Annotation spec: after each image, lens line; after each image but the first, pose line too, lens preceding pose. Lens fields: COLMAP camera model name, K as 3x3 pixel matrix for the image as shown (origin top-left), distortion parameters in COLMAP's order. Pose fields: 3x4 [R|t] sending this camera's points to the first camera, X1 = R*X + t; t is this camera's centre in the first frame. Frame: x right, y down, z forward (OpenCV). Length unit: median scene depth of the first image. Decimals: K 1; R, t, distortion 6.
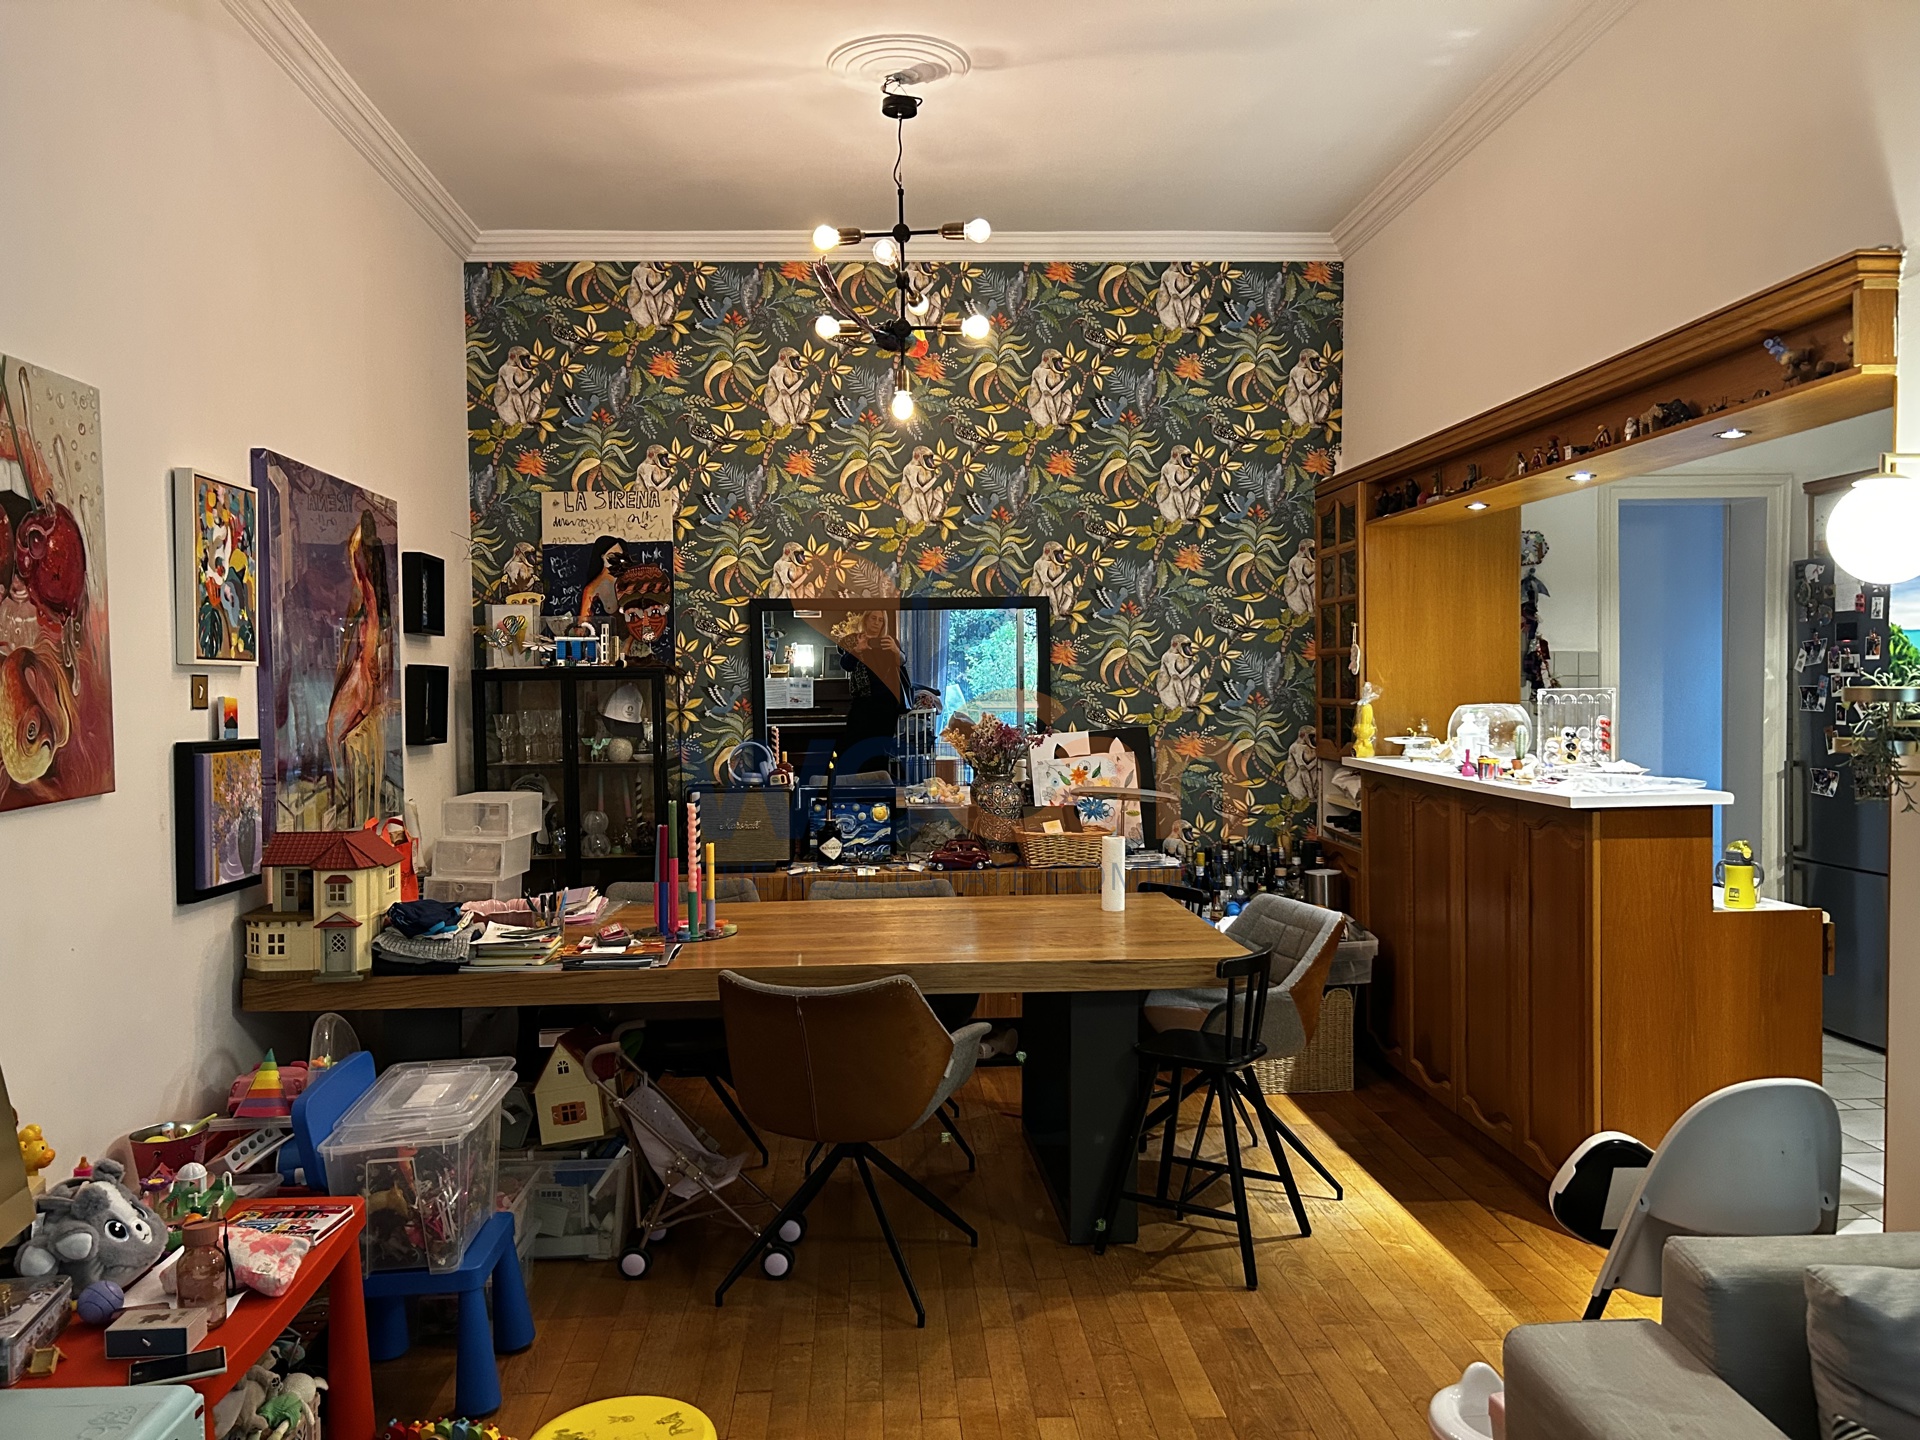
lens RADIAL K [[1444.4, 0, 968.7], [0, 1444.4, 736.8], [0, 0, 1]] dist [0.055586, -0.067683]
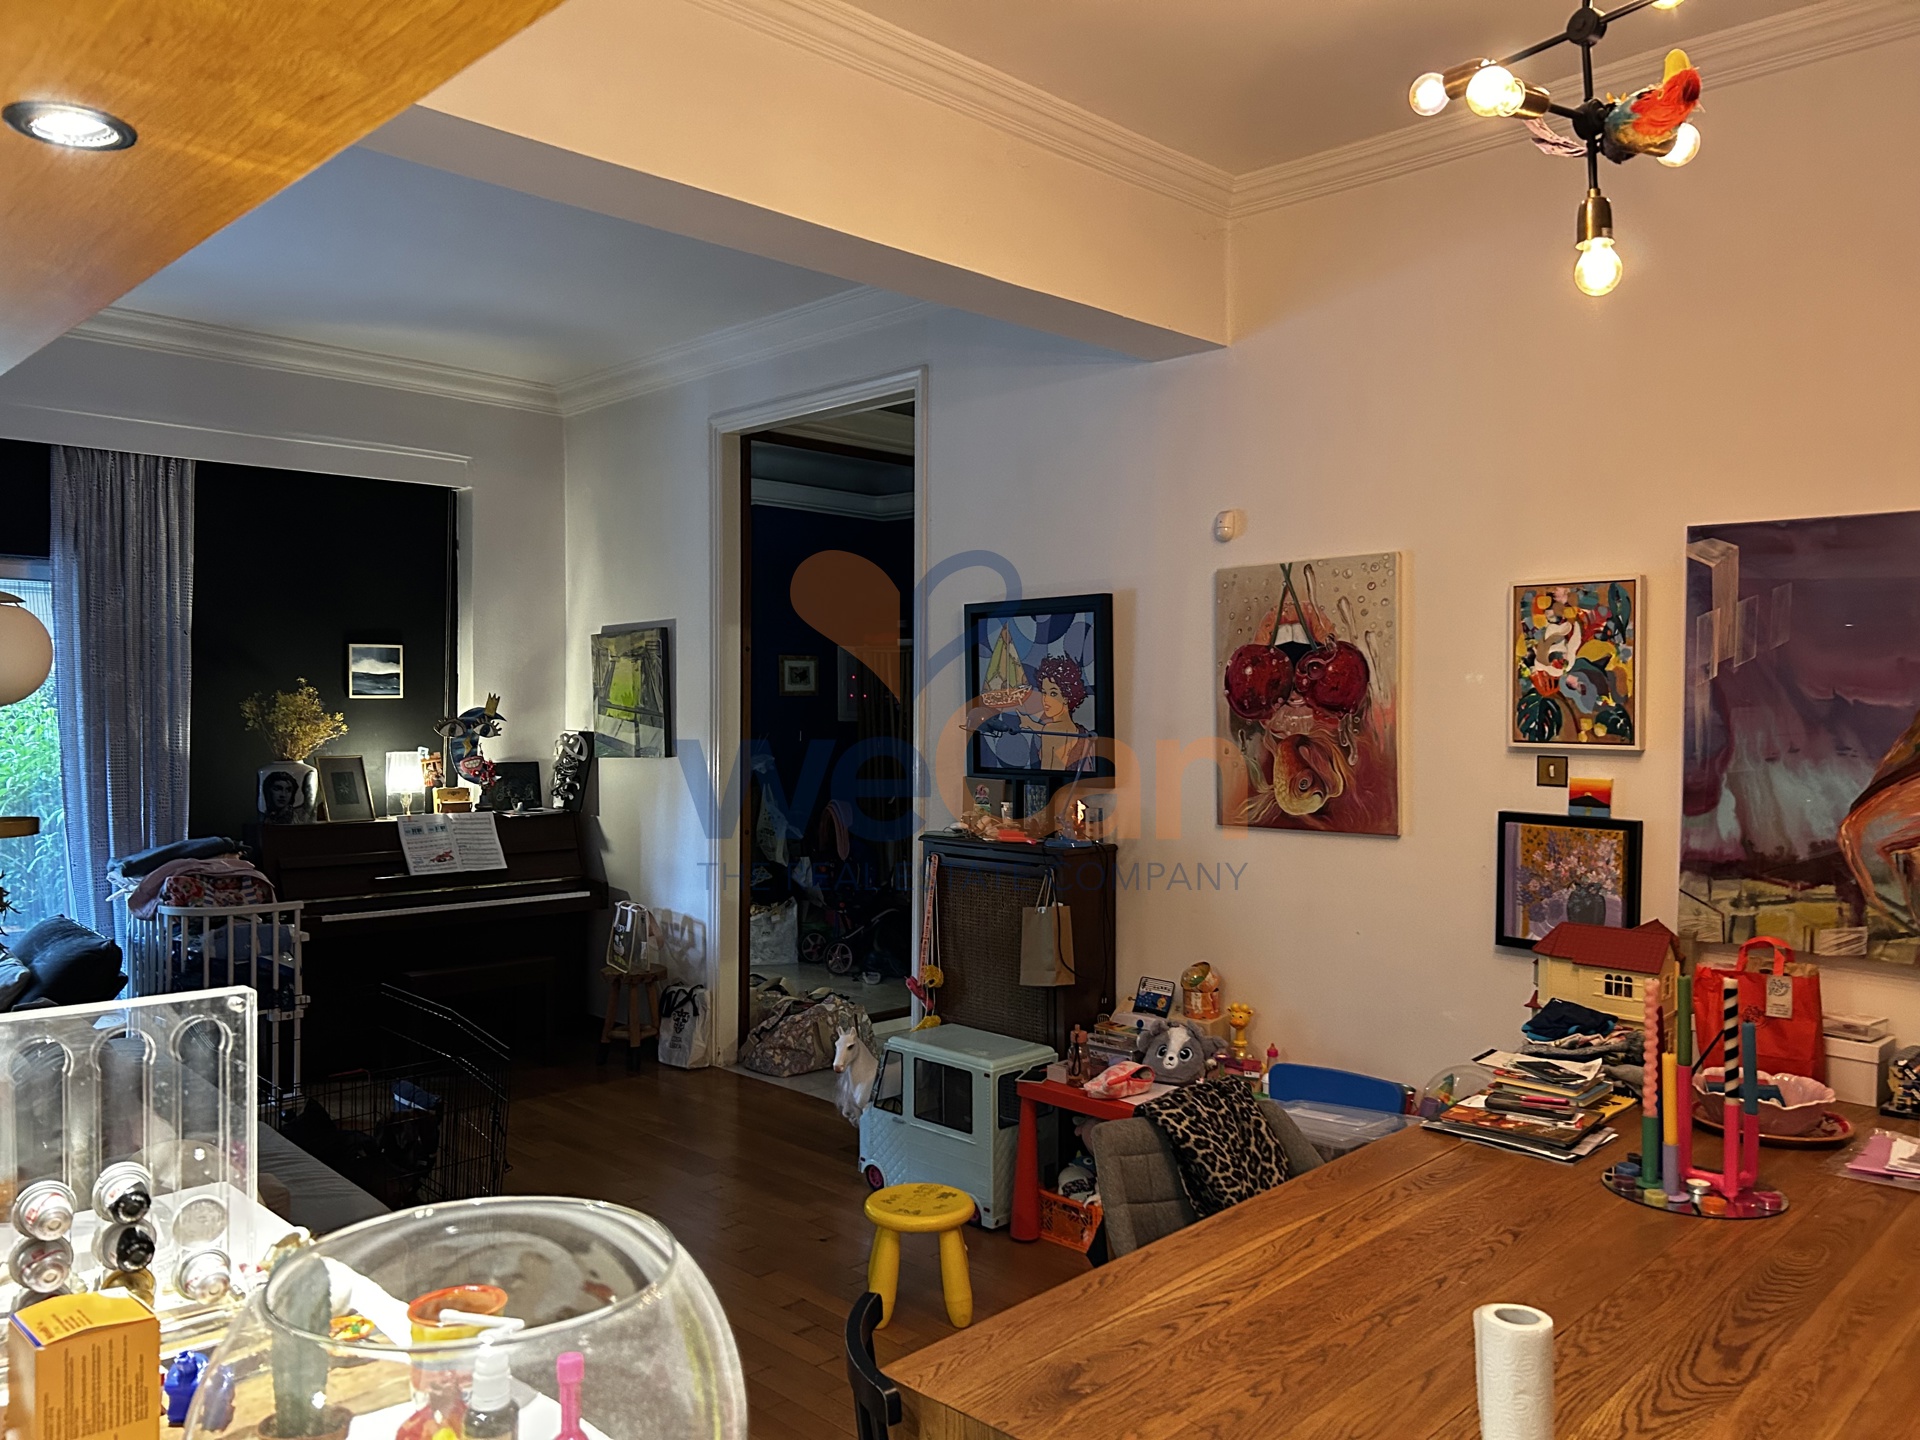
lens RADIAL K [[1444.4, 0, 958.3], [0, 1444.4, 734.2], [0, 0, 1]] dist [0.055586, -0.067683]
pose [[-0.759851, 0.020601, -0.649771, 0.329642], [-0.021936, 0.998116, 0.057297, -0.066944], [0.649727, 0.057790, -0.757968, 0.911005]]
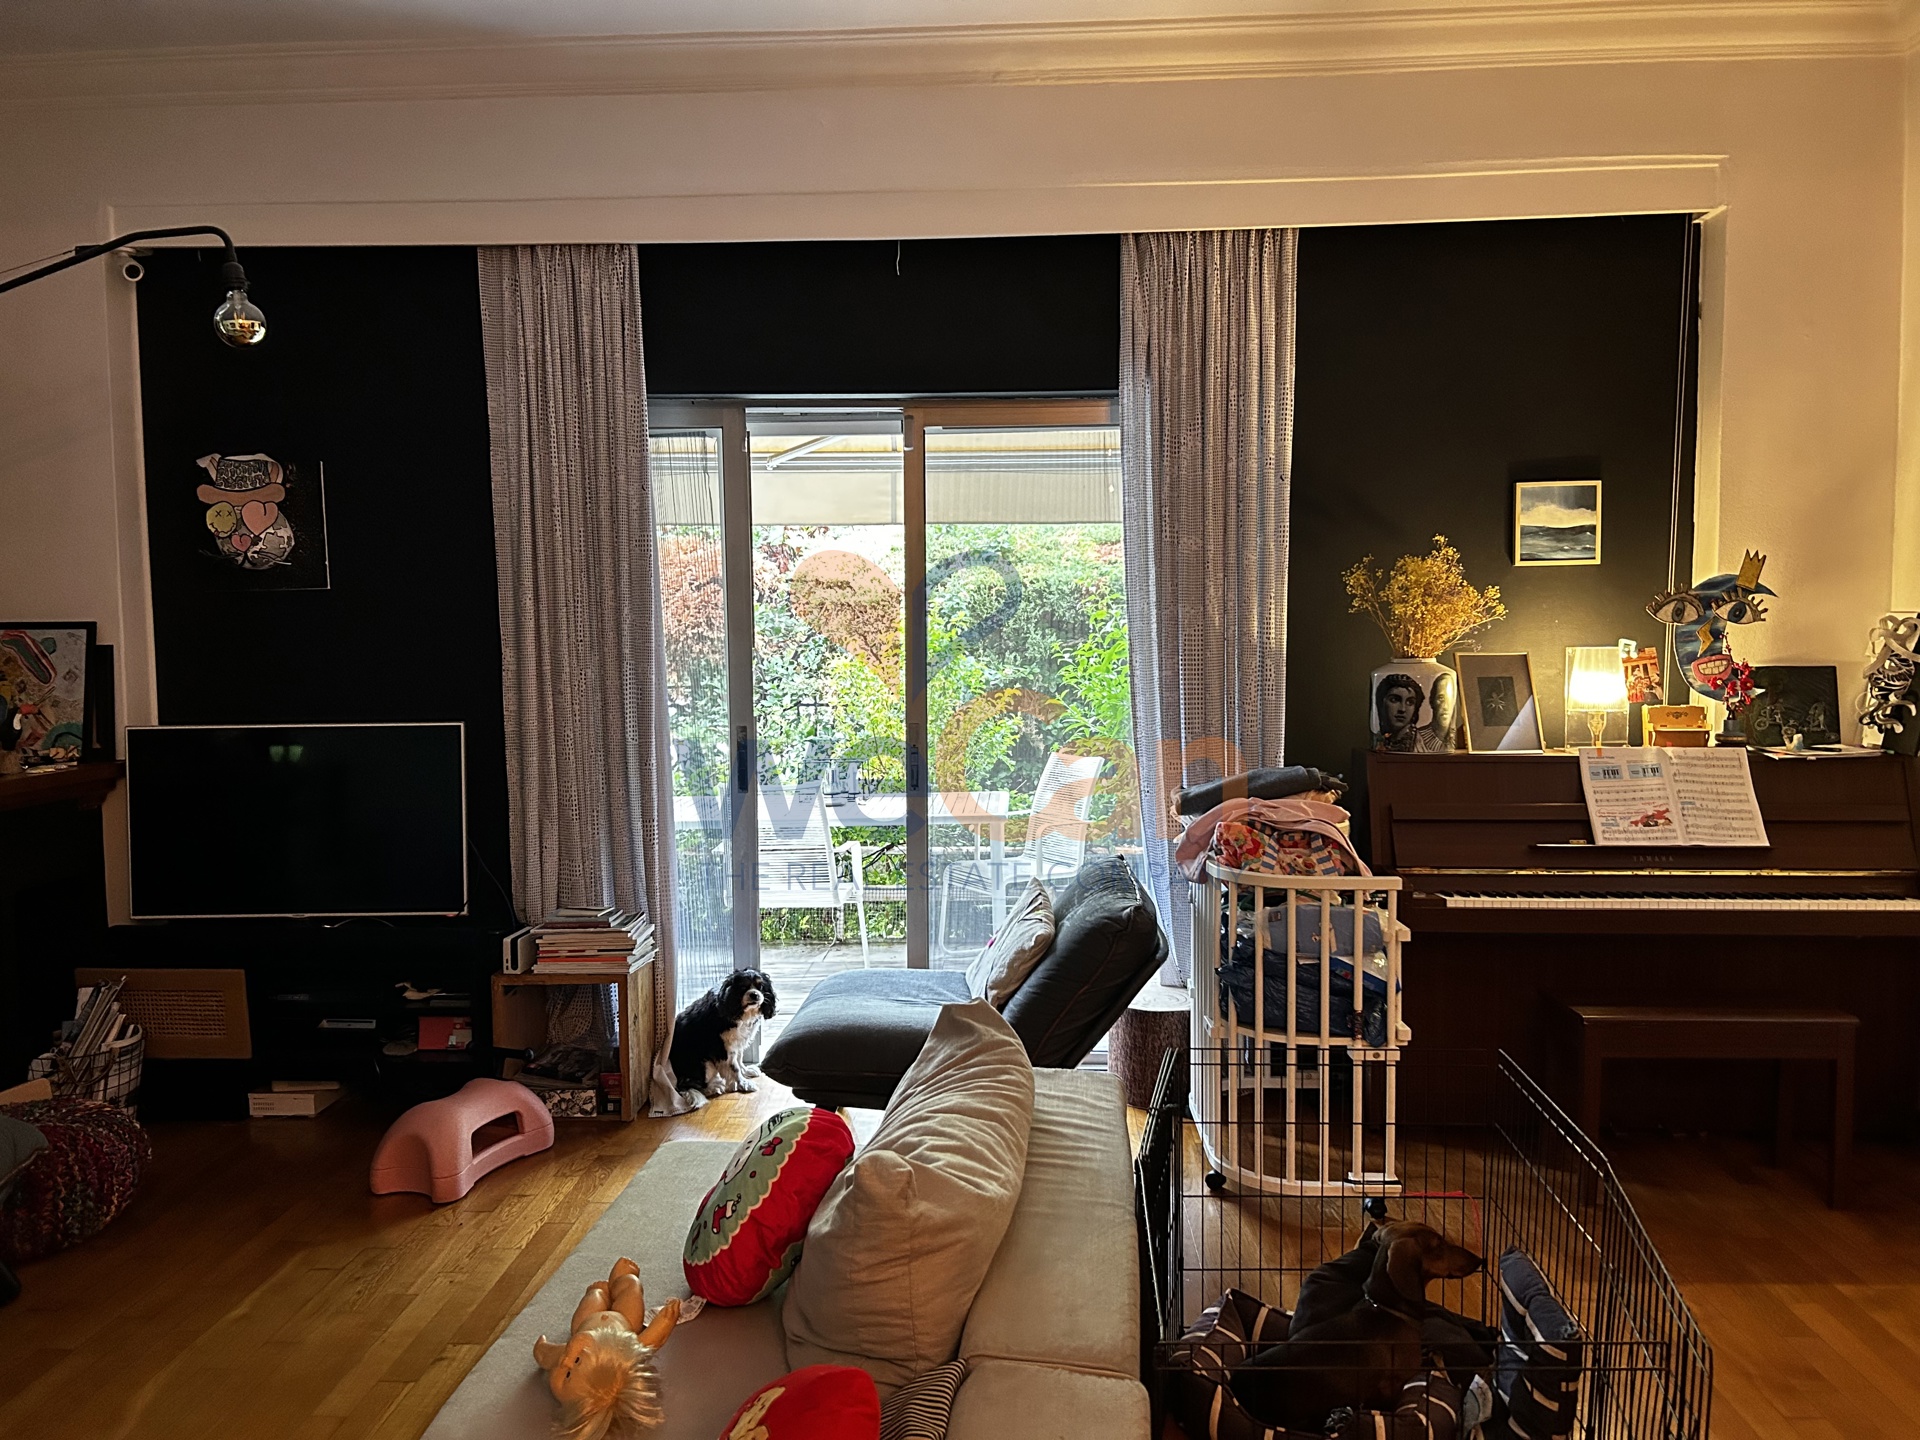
lens RADIAL K [[1444.4, 0, 947.6], [0, 1444.4, 727.0], [0, 0, 1]] dist [0.055586, -0.067683]
pose [[-0.991351, 0.014216, 0.130465, 0.138622], [0.027965, 0.994167, 0.104161, -0.021654], [-0.128224, 0.106908, -0.985966, 0.510961]]
